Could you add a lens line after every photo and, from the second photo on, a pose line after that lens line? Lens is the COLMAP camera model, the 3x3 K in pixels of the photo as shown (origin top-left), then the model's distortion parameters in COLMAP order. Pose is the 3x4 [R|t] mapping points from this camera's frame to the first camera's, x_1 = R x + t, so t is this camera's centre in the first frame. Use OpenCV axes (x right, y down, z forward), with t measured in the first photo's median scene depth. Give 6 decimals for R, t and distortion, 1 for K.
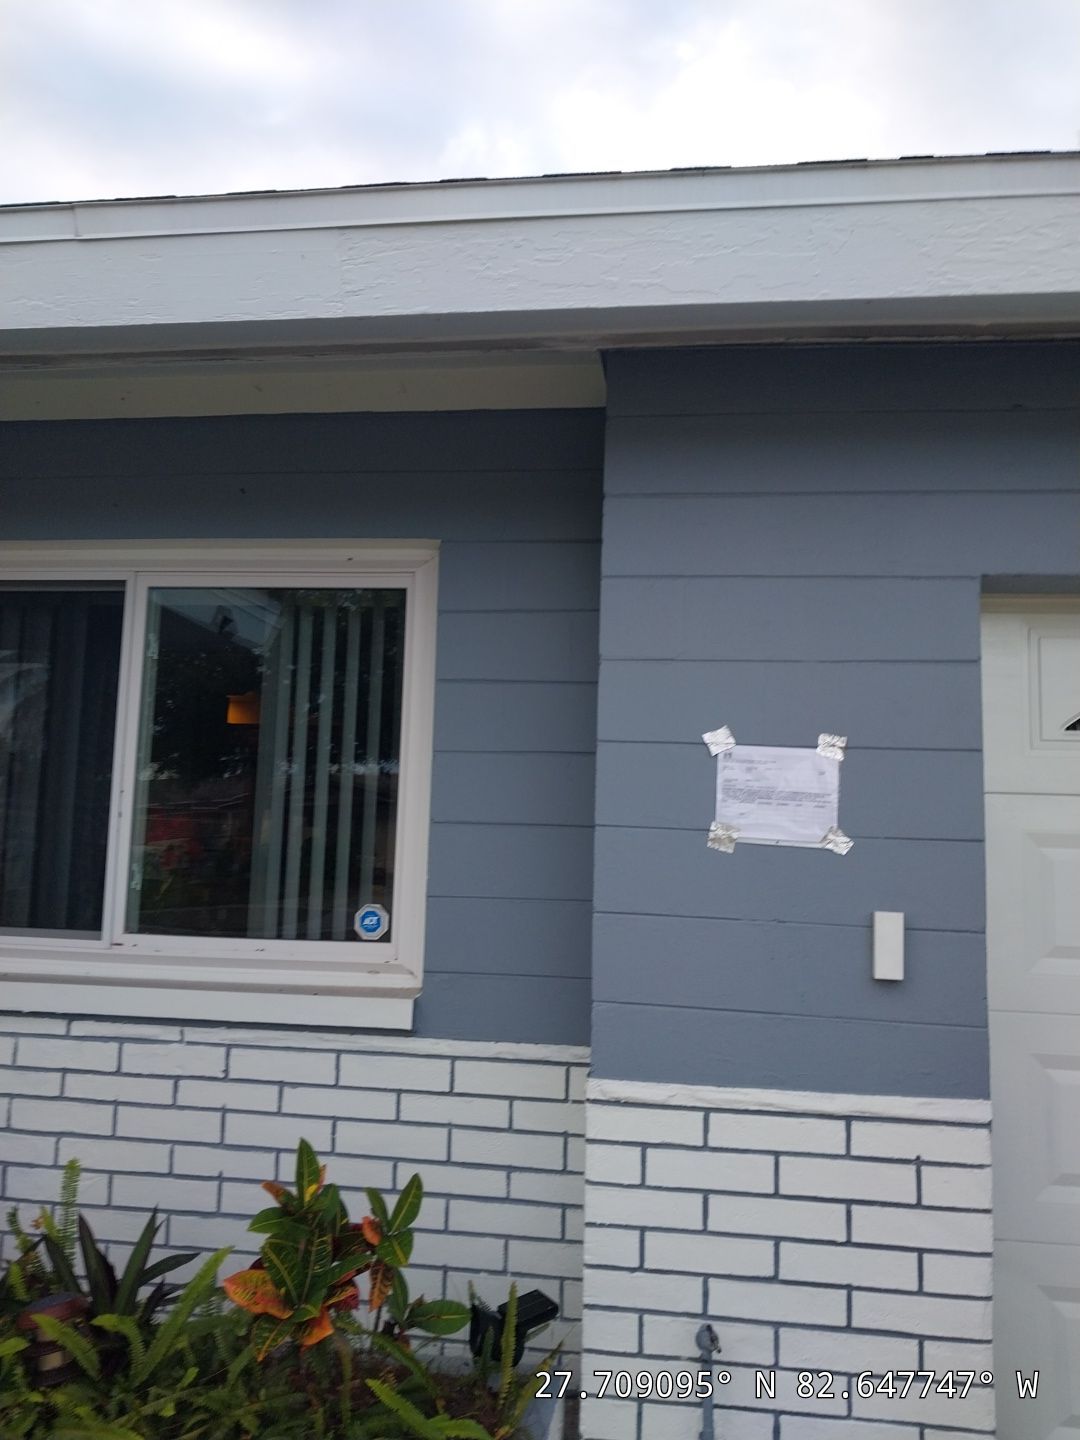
lens RADIAL K [[1123.4, 0, 568.4], [0, 1123.4, 715.4], [0, 0, 1]] dist [0.019775, -0.025264]
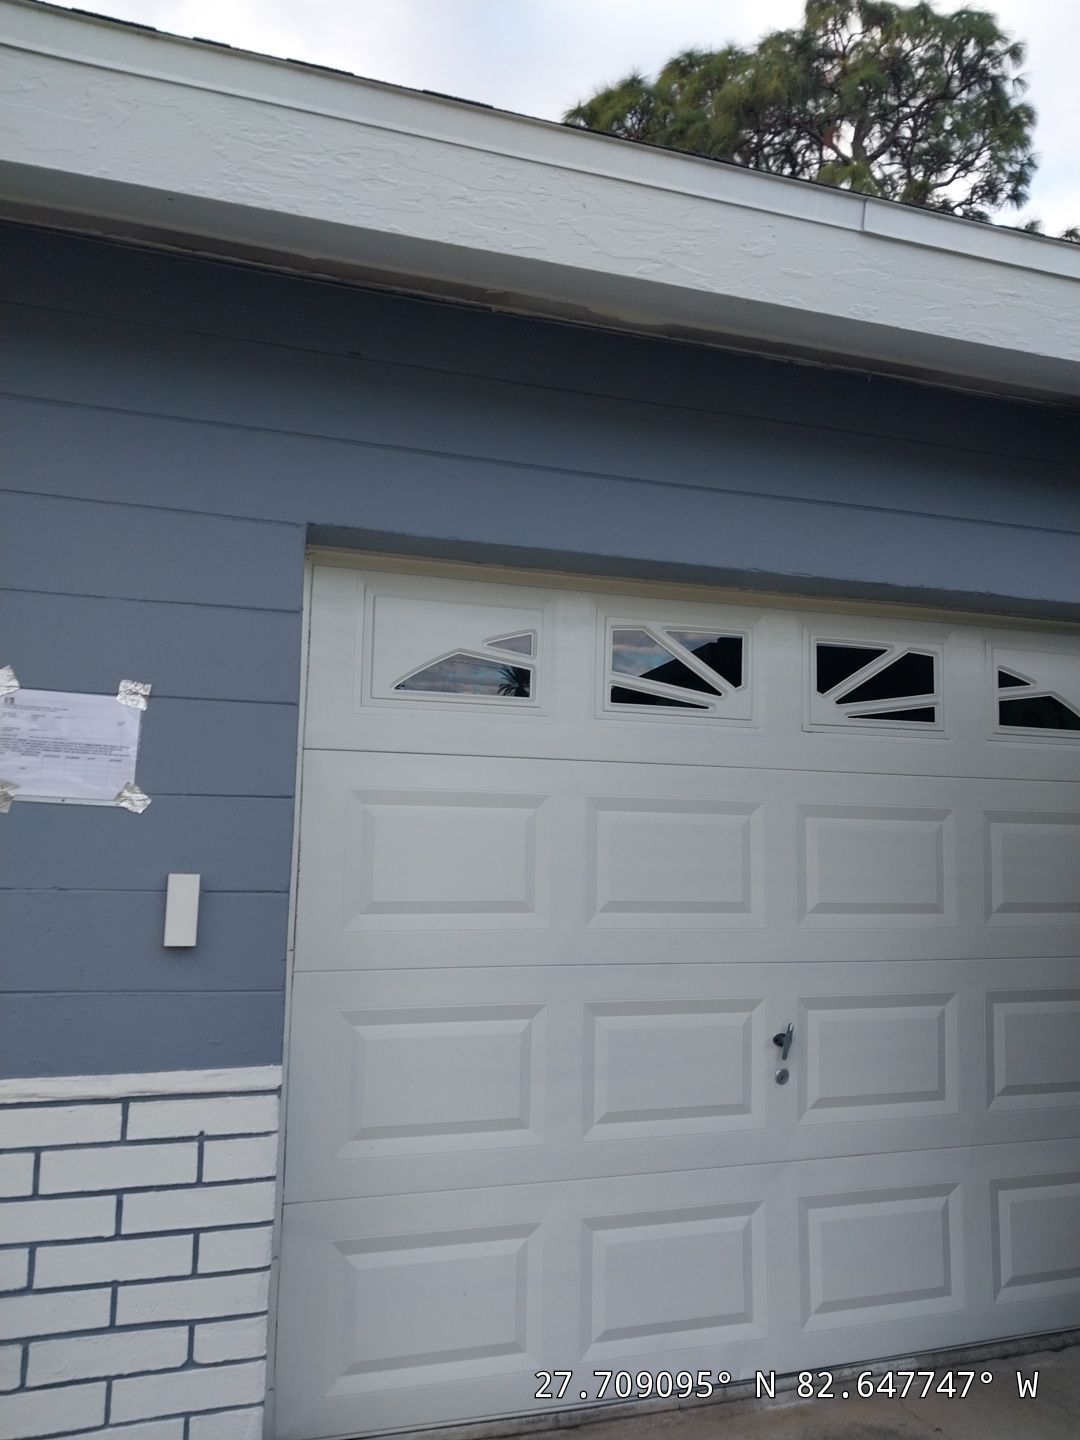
lens RADIAL K [[1123.4, 0, 544.2], [0, 1123.4, 716.7], [0, 0, 1]] dist [0.019775, -0.025264]
pose [[0.899446, 0.030924, 0.435937, 0.139434], [-0.045324, 0.998715, 0.022669, 0.010180], [-0.434676, -0.040148, 0.899692, 0.040582]]
